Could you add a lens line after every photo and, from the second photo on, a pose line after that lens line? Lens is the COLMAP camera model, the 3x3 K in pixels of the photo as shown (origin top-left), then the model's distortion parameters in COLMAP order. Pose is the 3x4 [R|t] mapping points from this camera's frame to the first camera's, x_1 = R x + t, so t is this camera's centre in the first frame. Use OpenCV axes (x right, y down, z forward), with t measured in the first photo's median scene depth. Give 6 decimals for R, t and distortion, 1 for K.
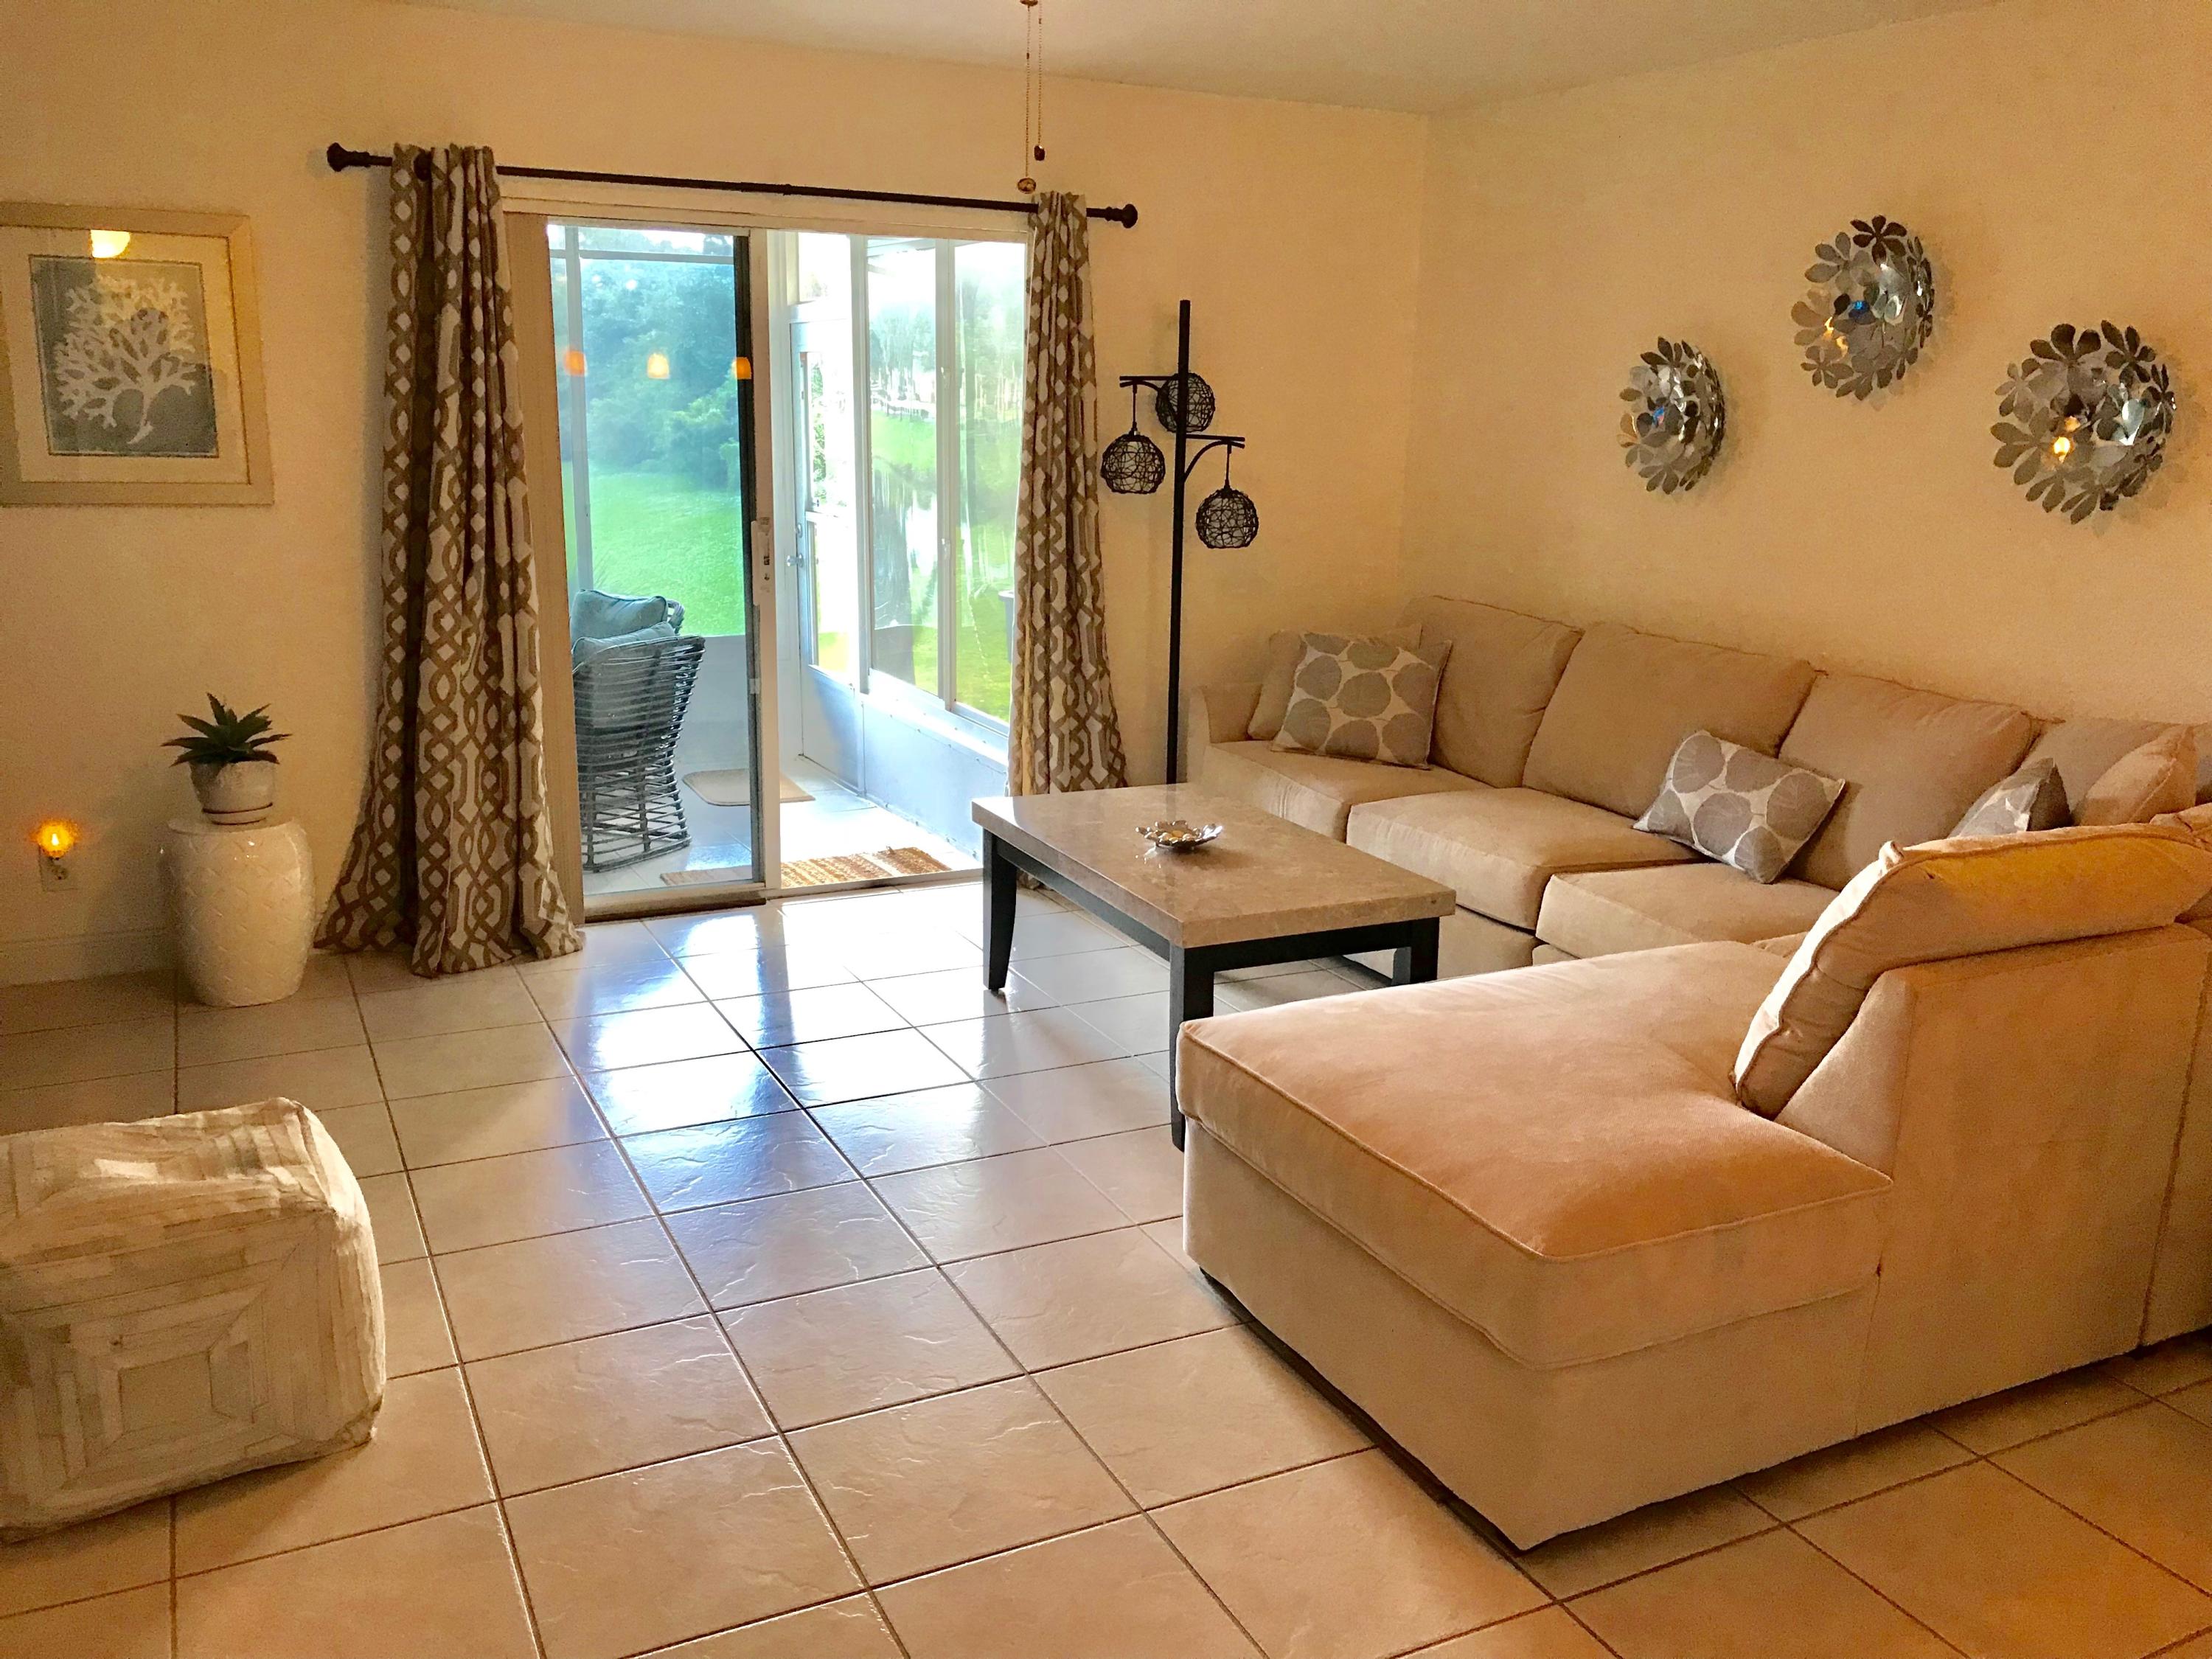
lens RADIAL K [[1815.2, 0, 1114.1], [0, 1815.2, 841.4], [0, 0, 1]] dist [0.025727, -0.022630]
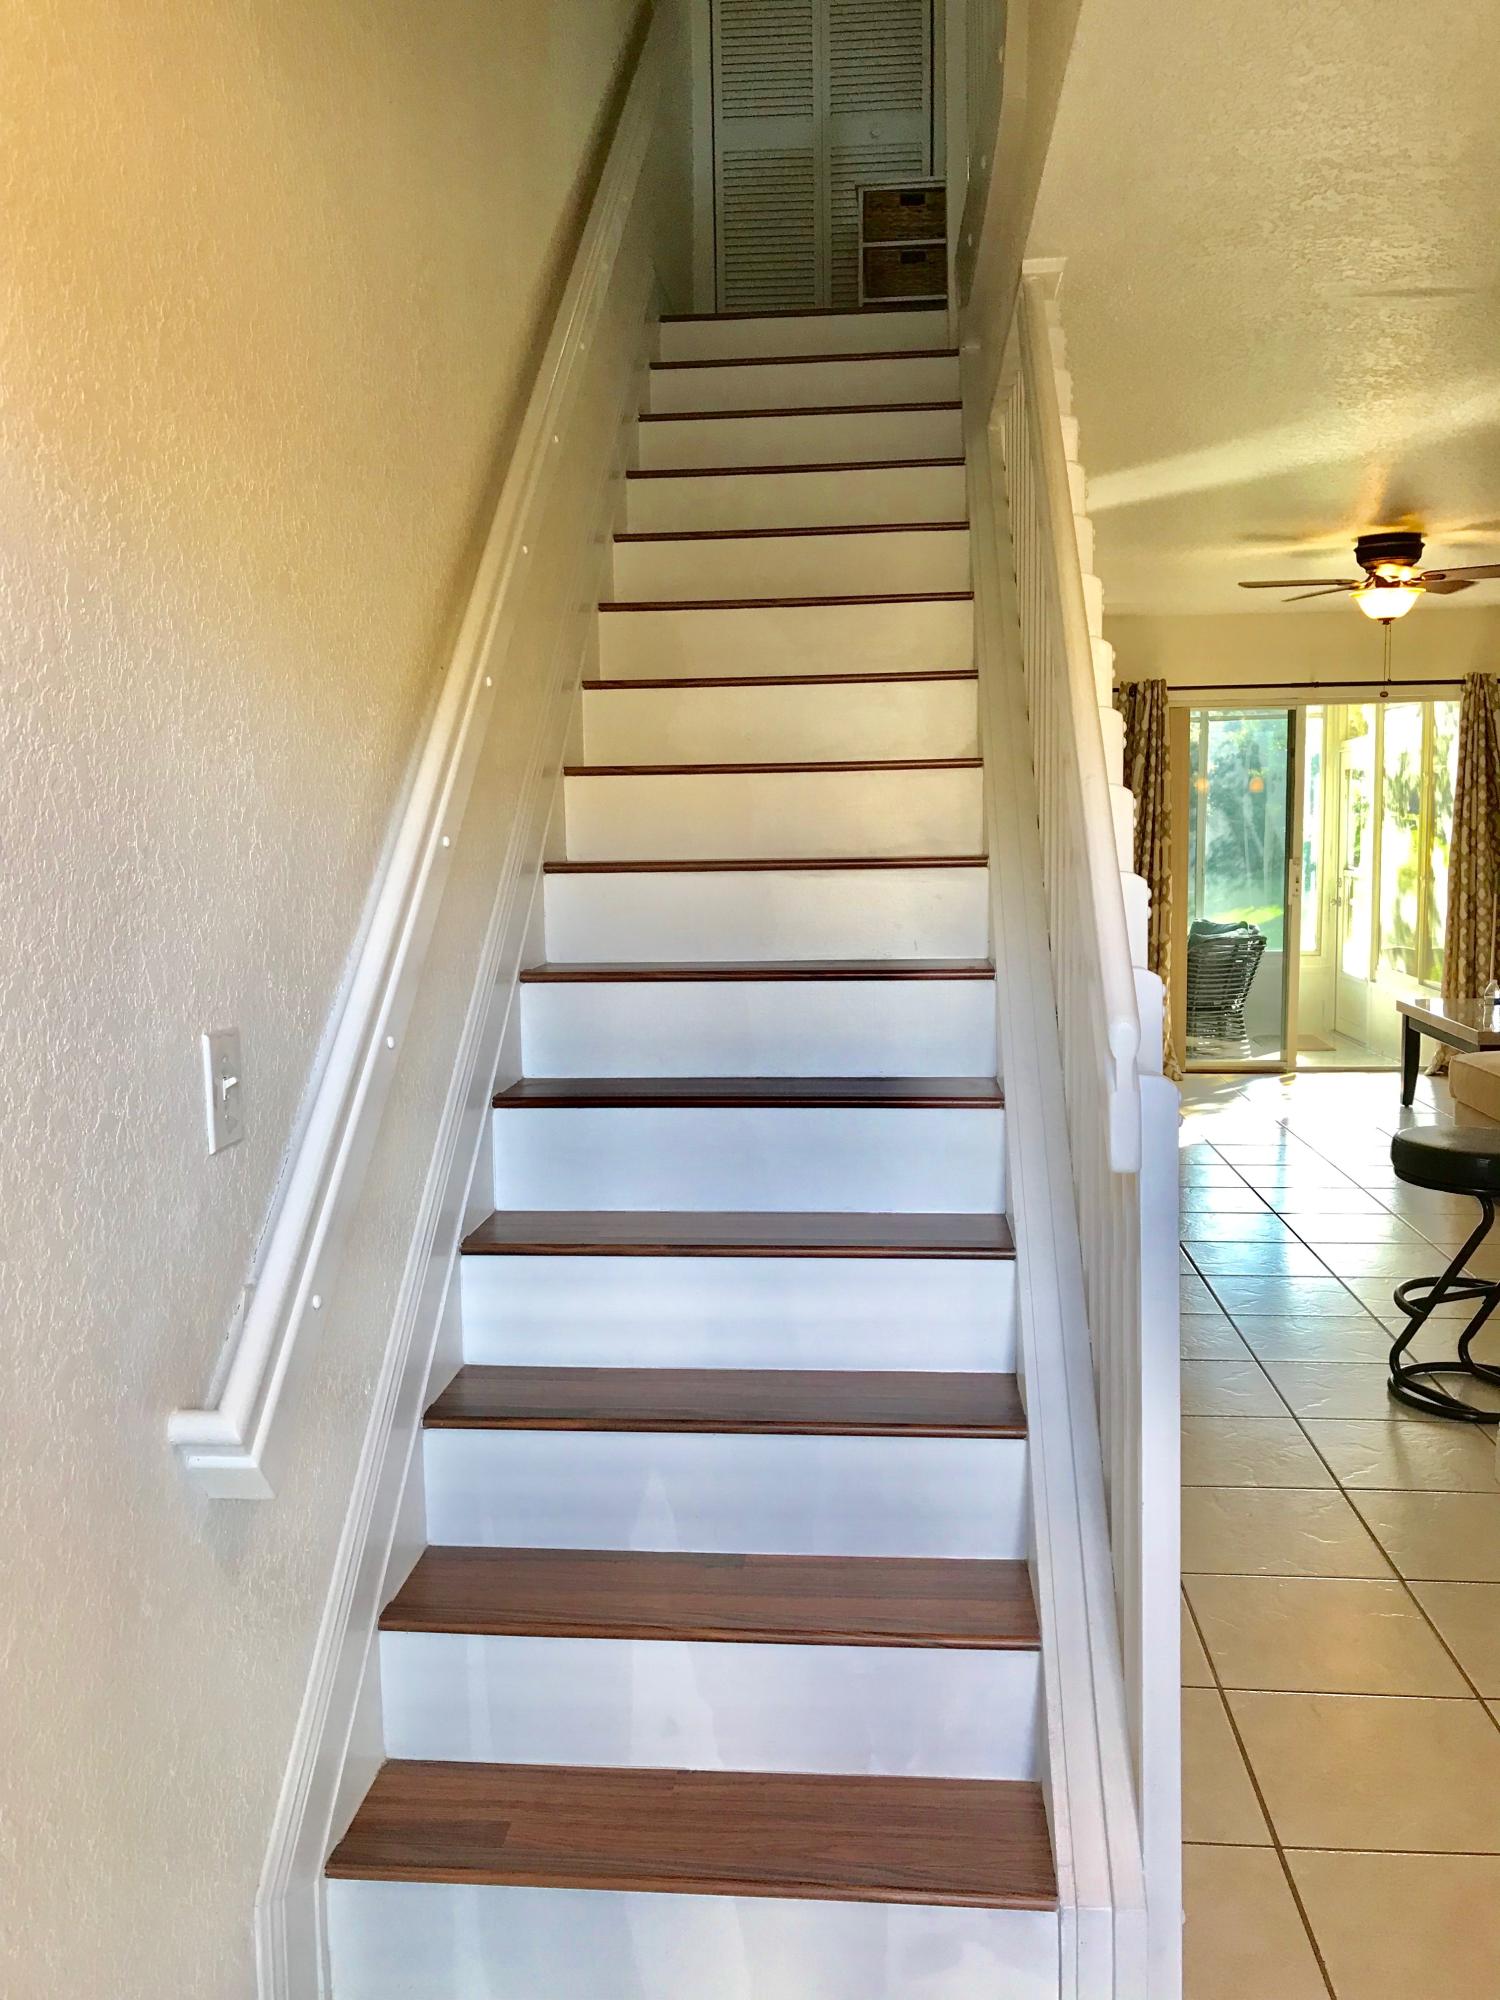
lens RADIAL K [[1641.2, 0, 745.2], [0, 1641.2, 1008.3], [0, 0, 1]] dist [0.025727, -0.022630]
pose [[0.851508, 0.024645, -0.523762, 0.229913], [-0.092518, 0.990284, -0.103815, 0.218415], [0.516115, 0.136857, 0.845515, -0.742745]]
